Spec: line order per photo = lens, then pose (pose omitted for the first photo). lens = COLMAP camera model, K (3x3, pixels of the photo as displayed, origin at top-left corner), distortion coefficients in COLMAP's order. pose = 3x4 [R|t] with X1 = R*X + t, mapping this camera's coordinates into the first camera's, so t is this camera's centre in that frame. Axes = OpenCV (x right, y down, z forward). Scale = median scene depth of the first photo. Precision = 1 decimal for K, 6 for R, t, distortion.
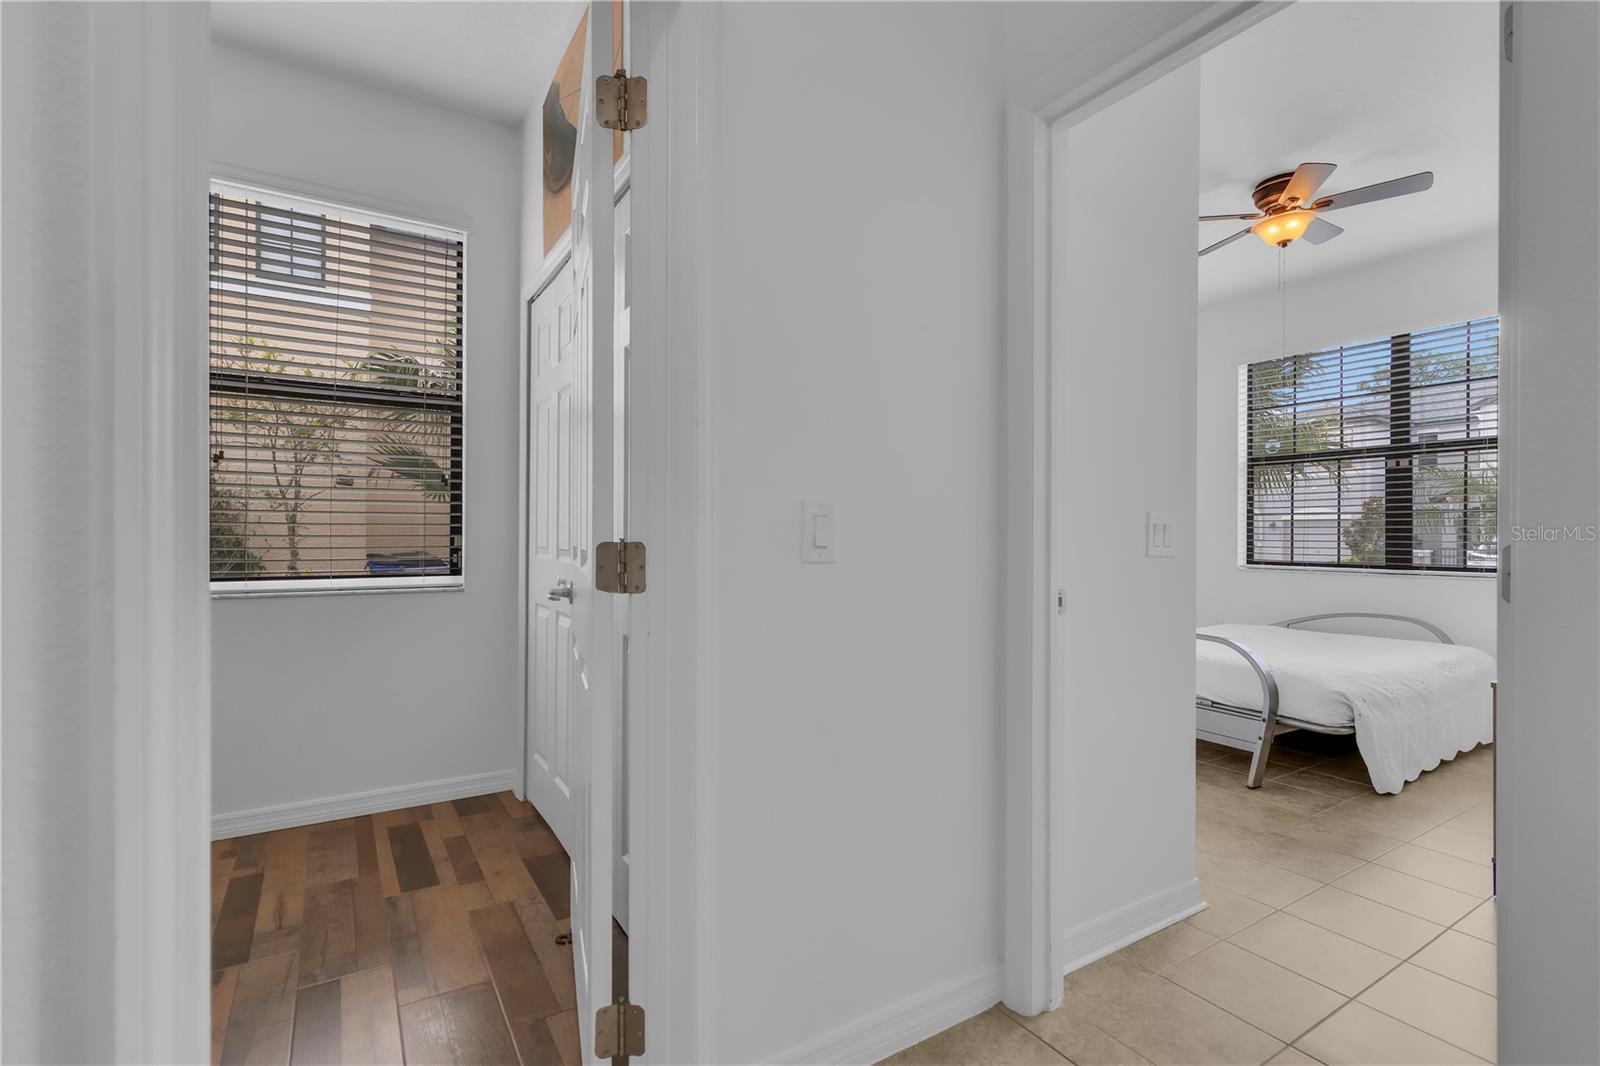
lens RADIAL K [[748.5, 0, 792.2], [0, 748.5, 531.4], [0, 0, 1]] dist [0.003878, 0.000423]
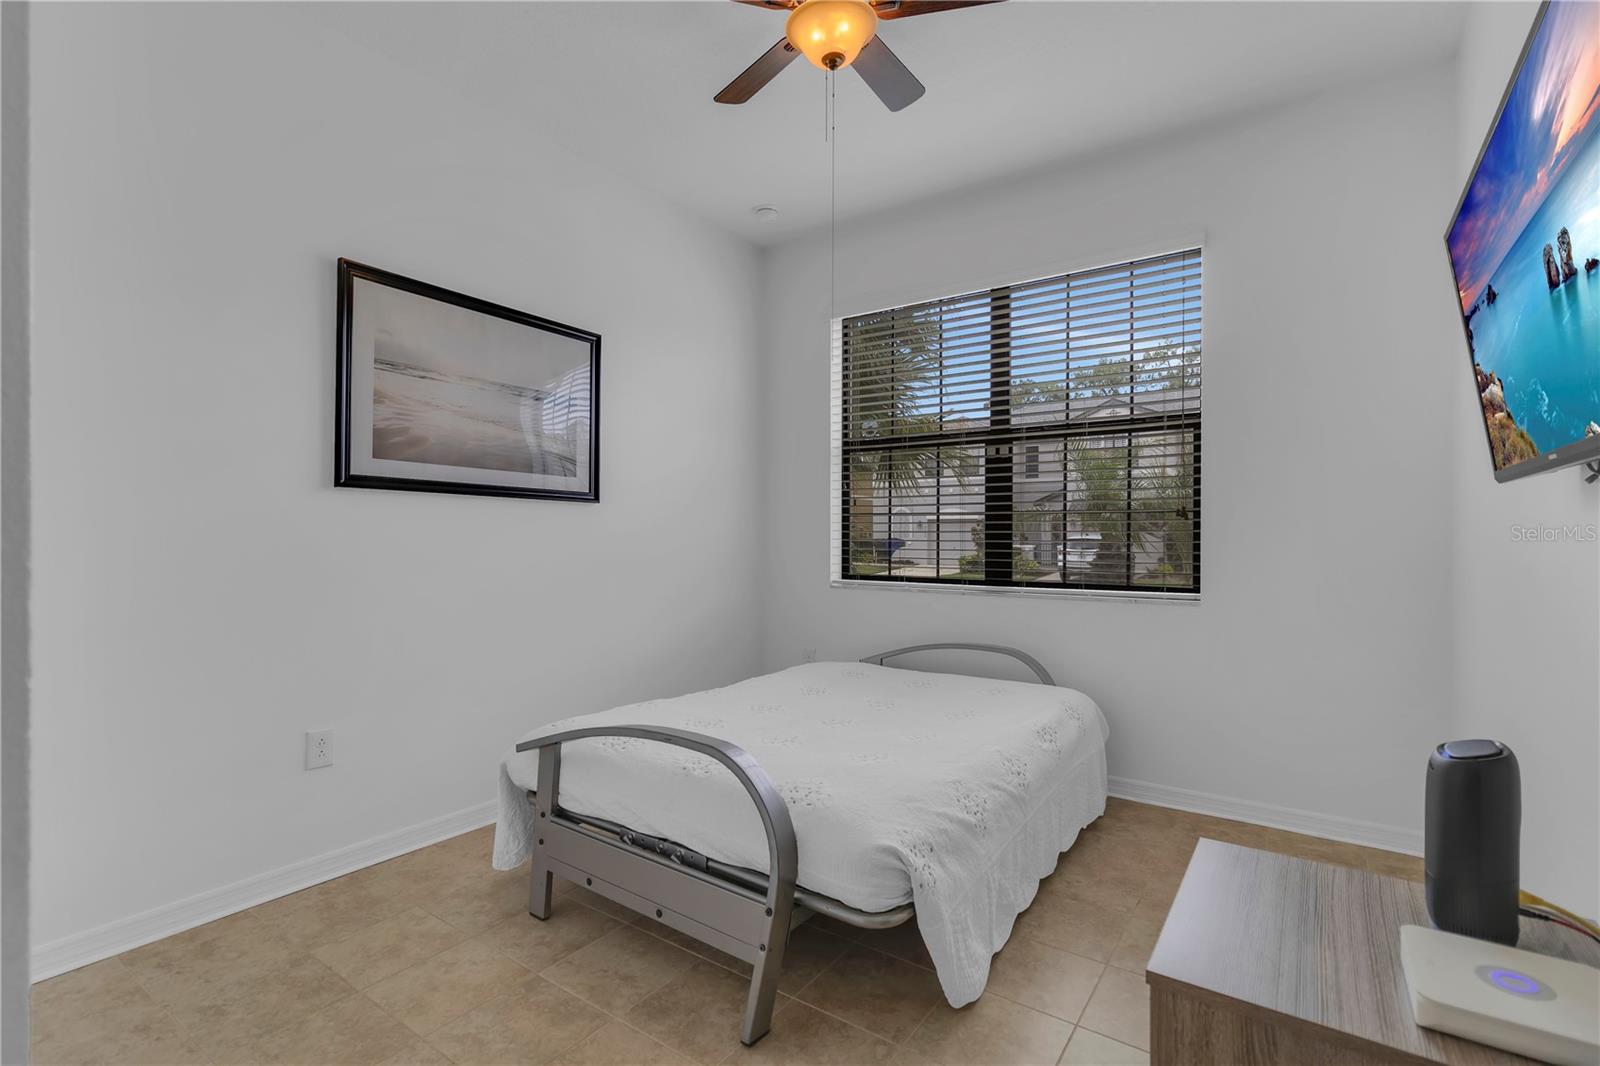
lens RADIAL K [[748.5, 0, 805.6], [0, 748.5, 532.4], [0, 0, 1]] dist [0.003878, 0.000423]
pose [[0.918515, -0.001843, 0.395382, 0.249036], [-0.000018, 0.999989, 0.004703, -0.007188], [-0.395386, -0.004327, 0.918505, 0.286471]]
